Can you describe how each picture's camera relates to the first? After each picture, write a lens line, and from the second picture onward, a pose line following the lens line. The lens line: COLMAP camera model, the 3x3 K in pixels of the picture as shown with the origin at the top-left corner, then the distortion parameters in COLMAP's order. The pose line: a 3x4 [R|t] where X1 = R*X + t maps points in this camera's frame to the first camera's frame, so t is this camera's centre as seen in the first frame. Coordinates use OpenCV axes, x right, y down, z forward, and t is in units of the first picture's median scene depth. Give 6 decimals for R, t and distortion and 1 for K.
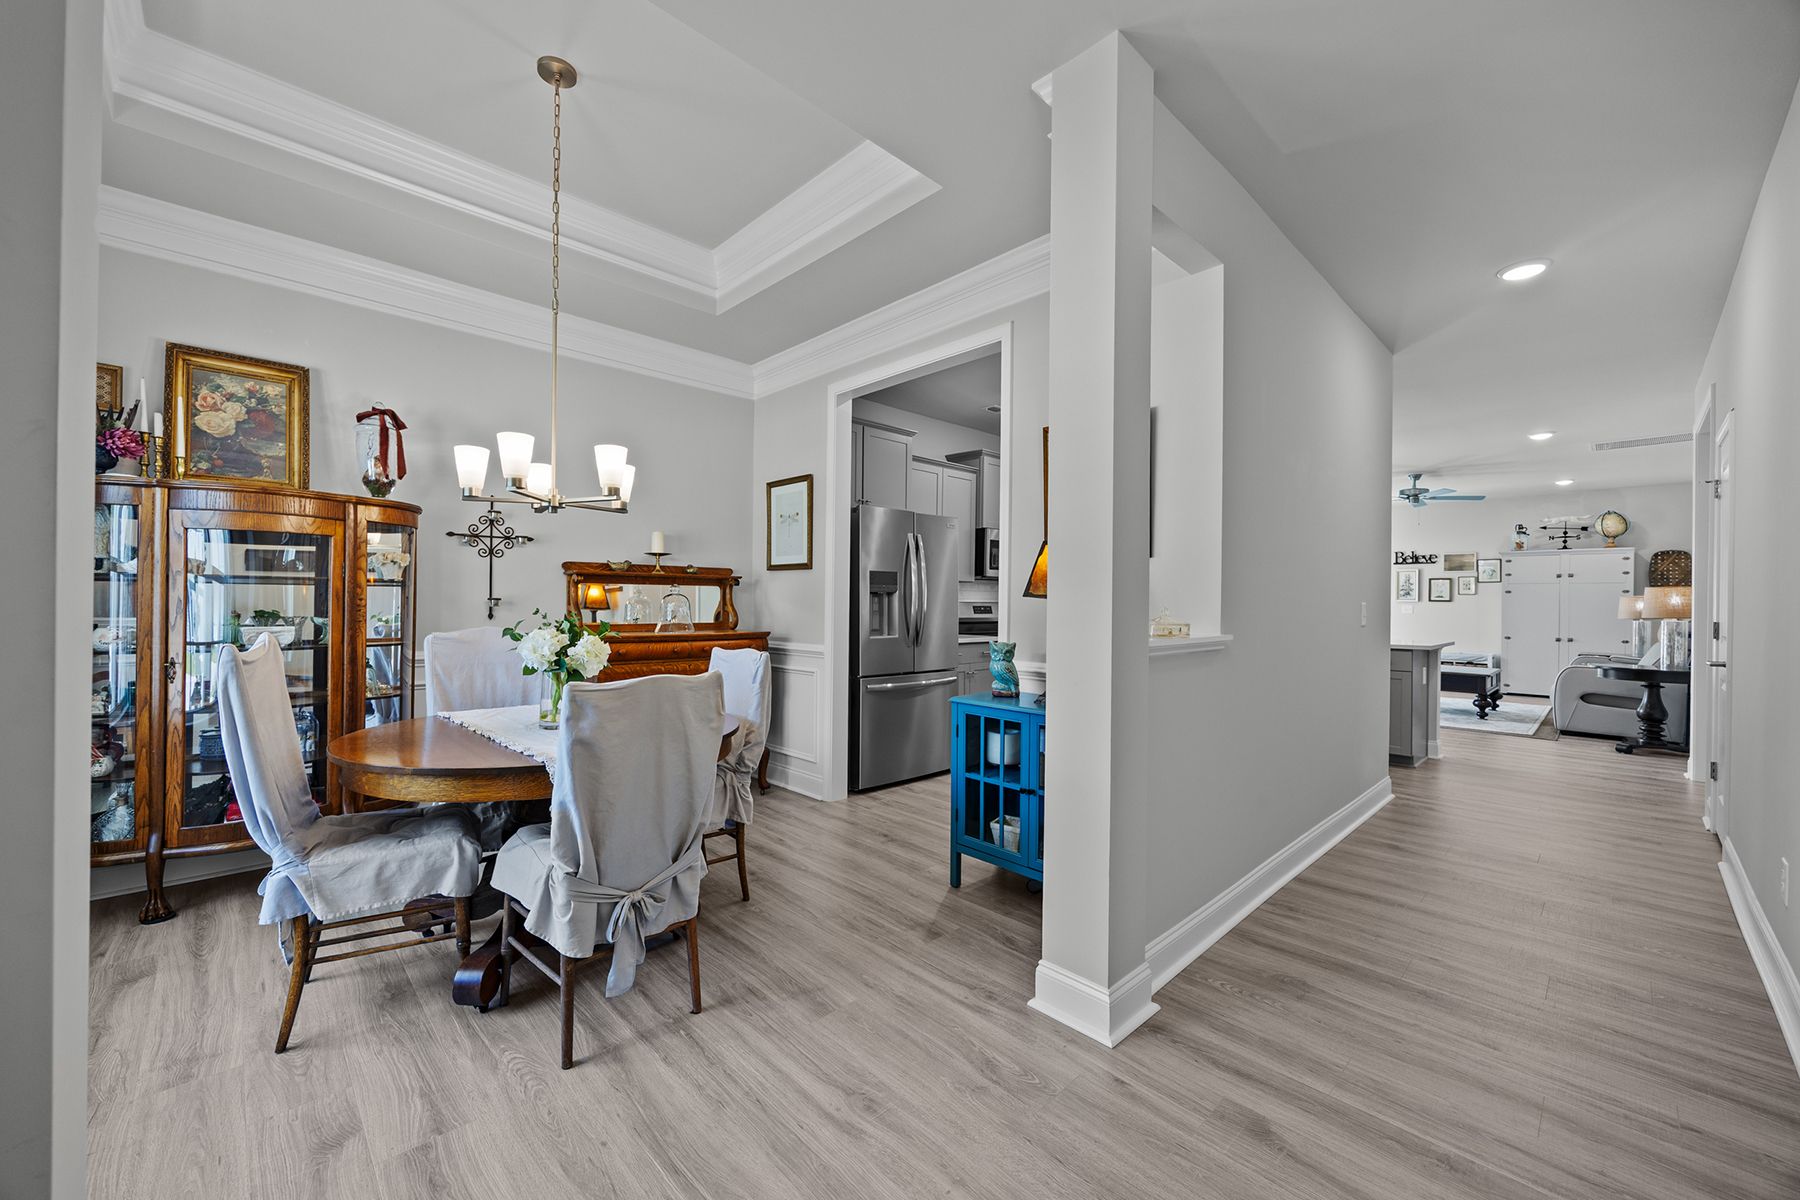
lens RADIAL K [[688.4, 0, 899.8], [0, 688.4, 600.6], [0, 0, 1]] dist [-0.001221, -0.000021]
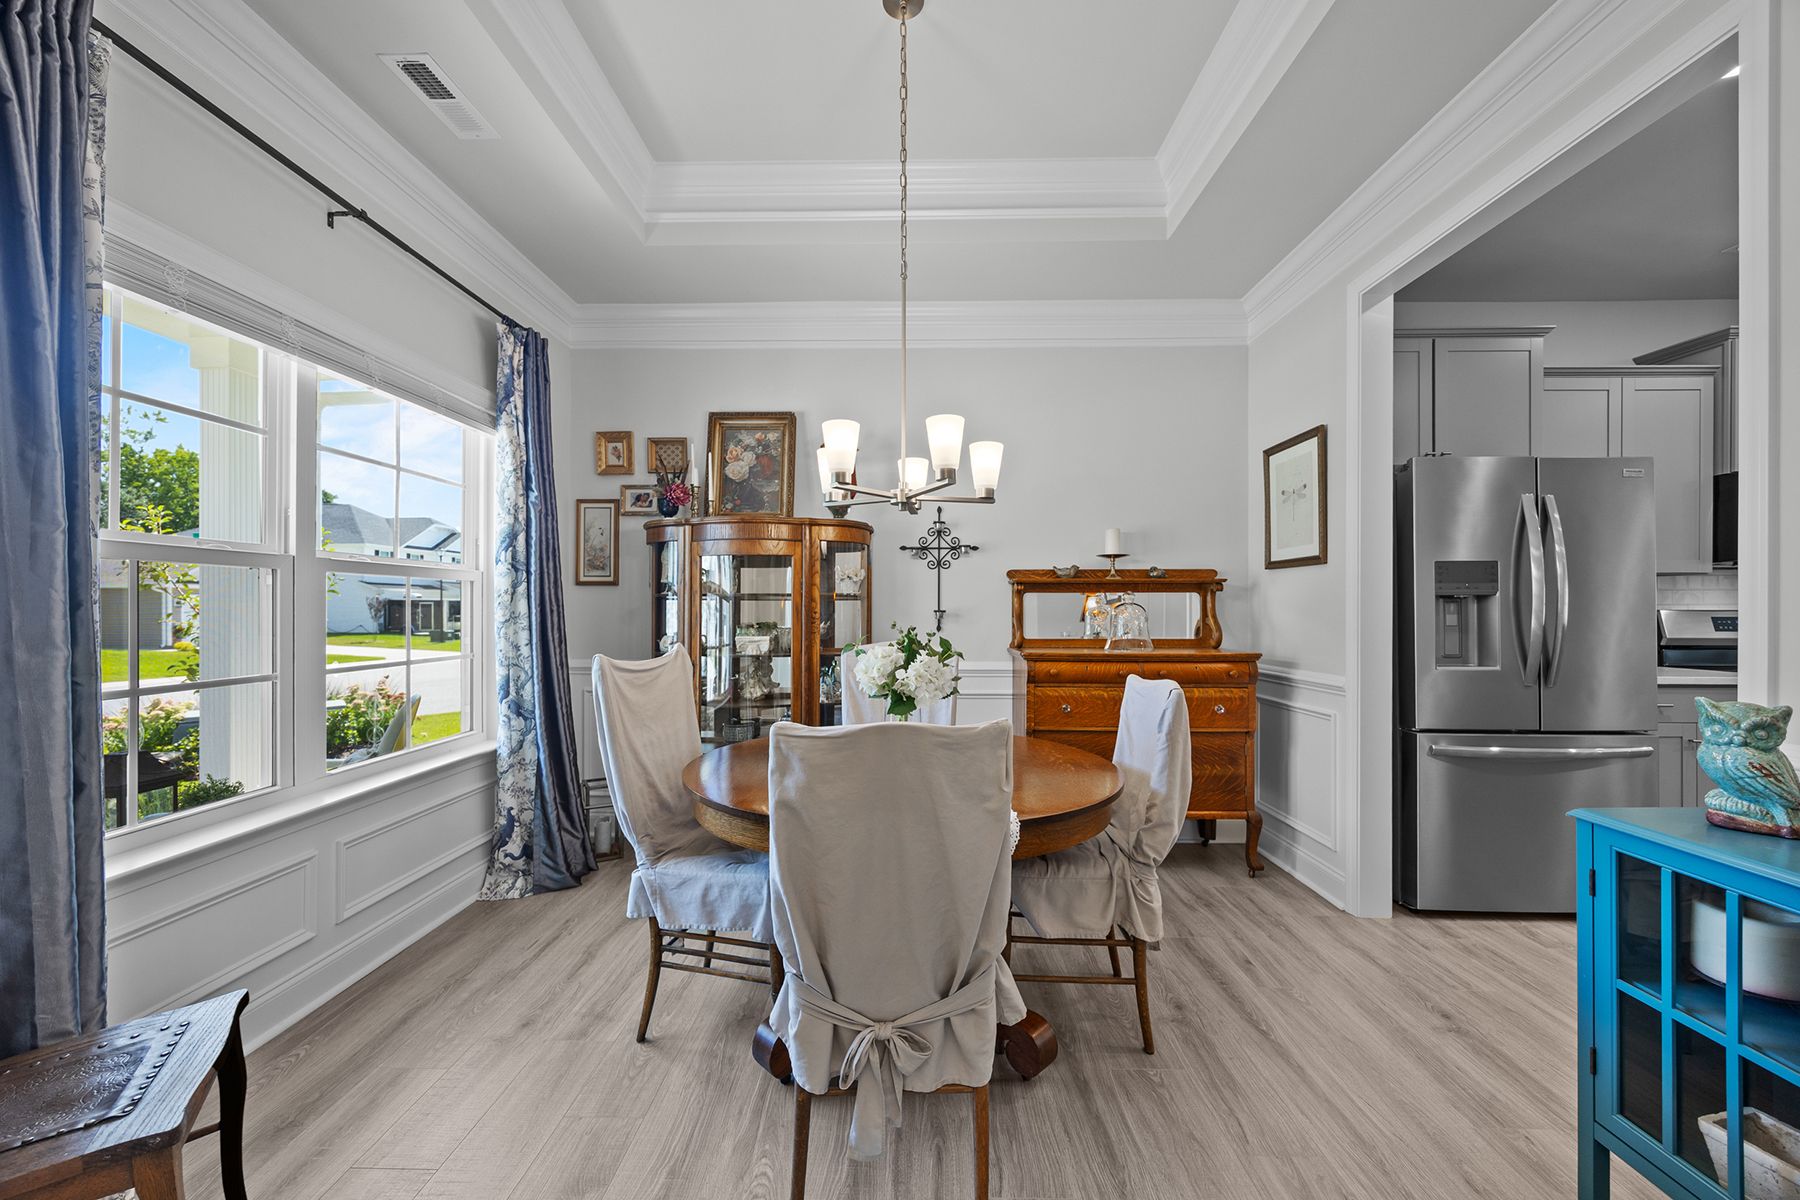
lens RADIAL K [[690.0, 0, 898.8], [0, 690.0, 607.4], [0, 0, 1]] dist [-0.001884, -0.000003]
pose [[0.705012, -0.011419, -0.709104, 0.073391], [0.006934, 0.999934, -0.009208, 0.001019], [0.709162, 0.001575, 0.705044, 0.282355]]
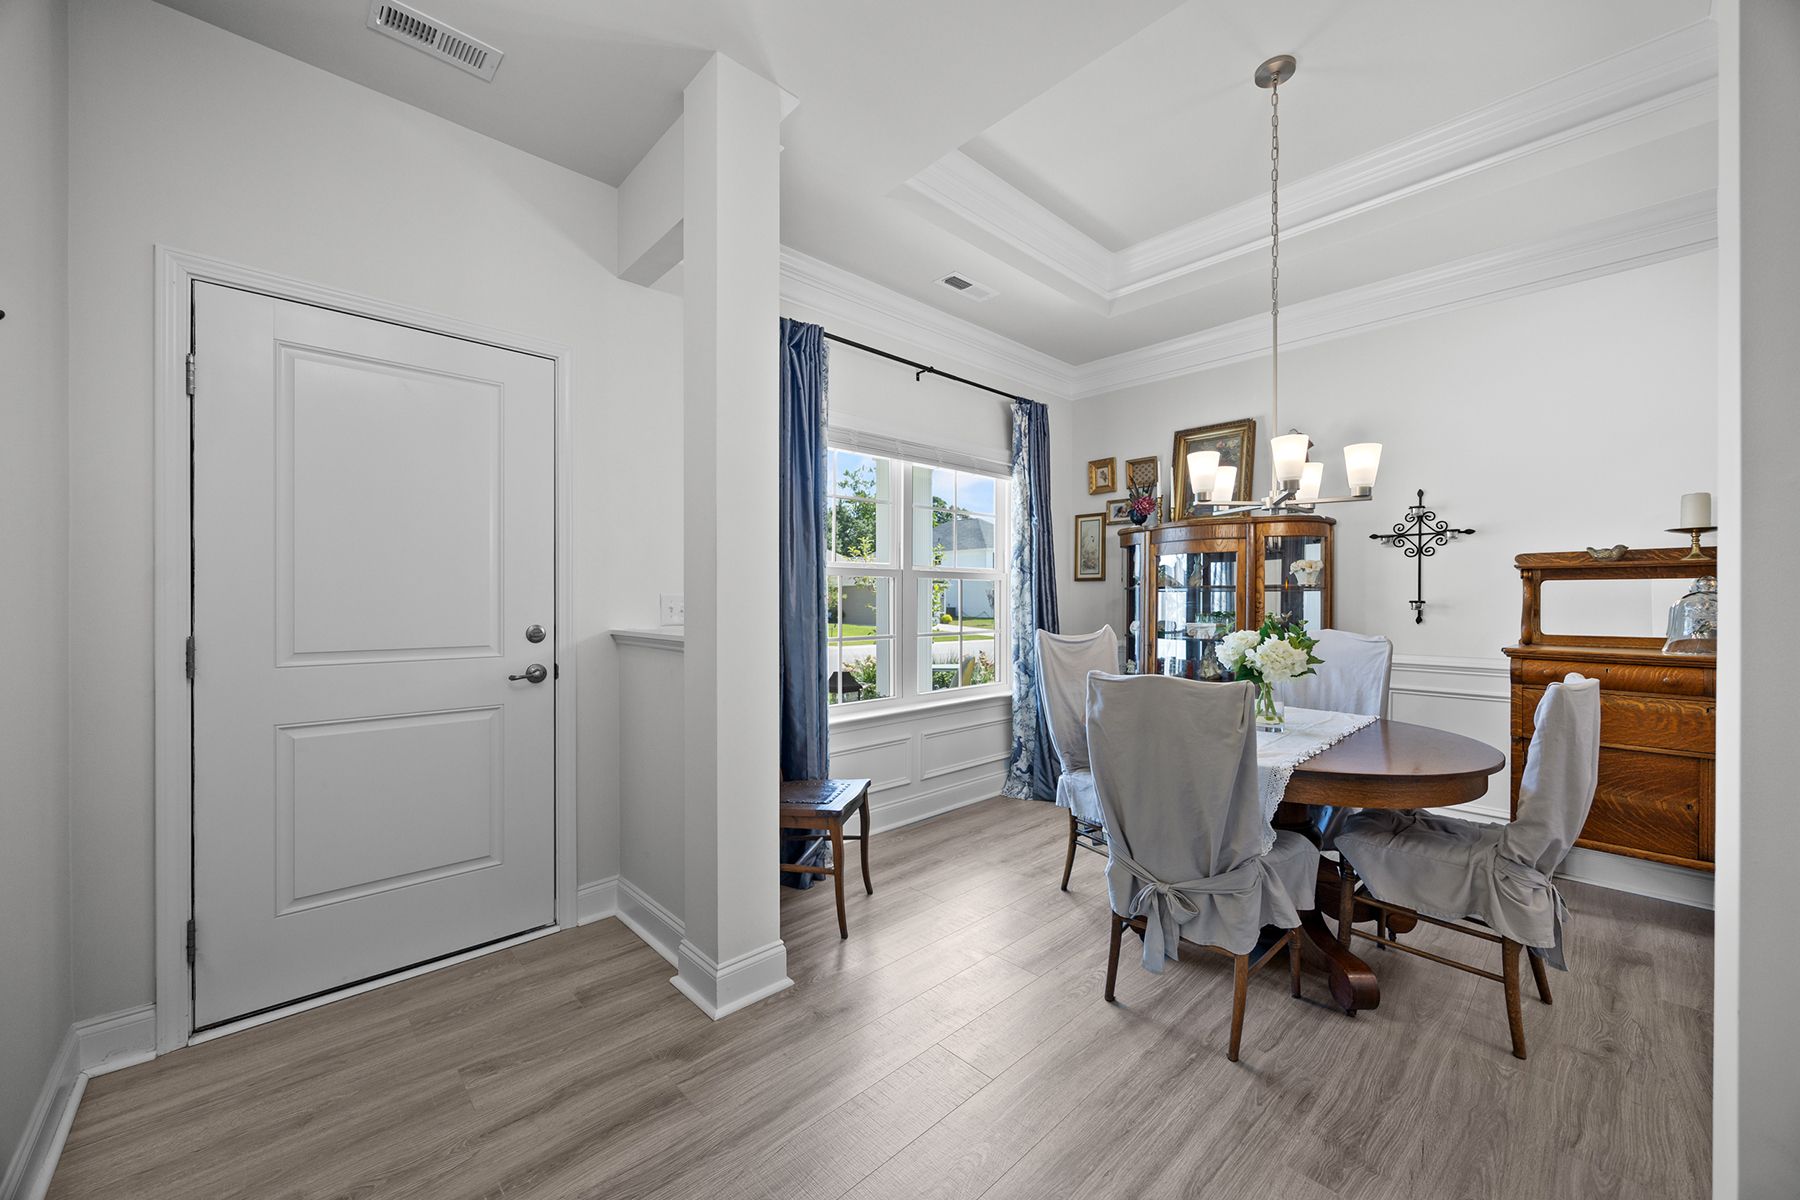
lens RADIAL K [[688.4, 0, 899.8], [0, 688.4, 600.6], [0, 0, 1]] dist [-0.001221, -0.000021]
pose [[-0.009047, -0.007846, -0.999928, 0.361492], [0.000074, 0.999969, -0.007847, 0.003476], [0.999959, -0.000145, -0.009046, 0.338691]]
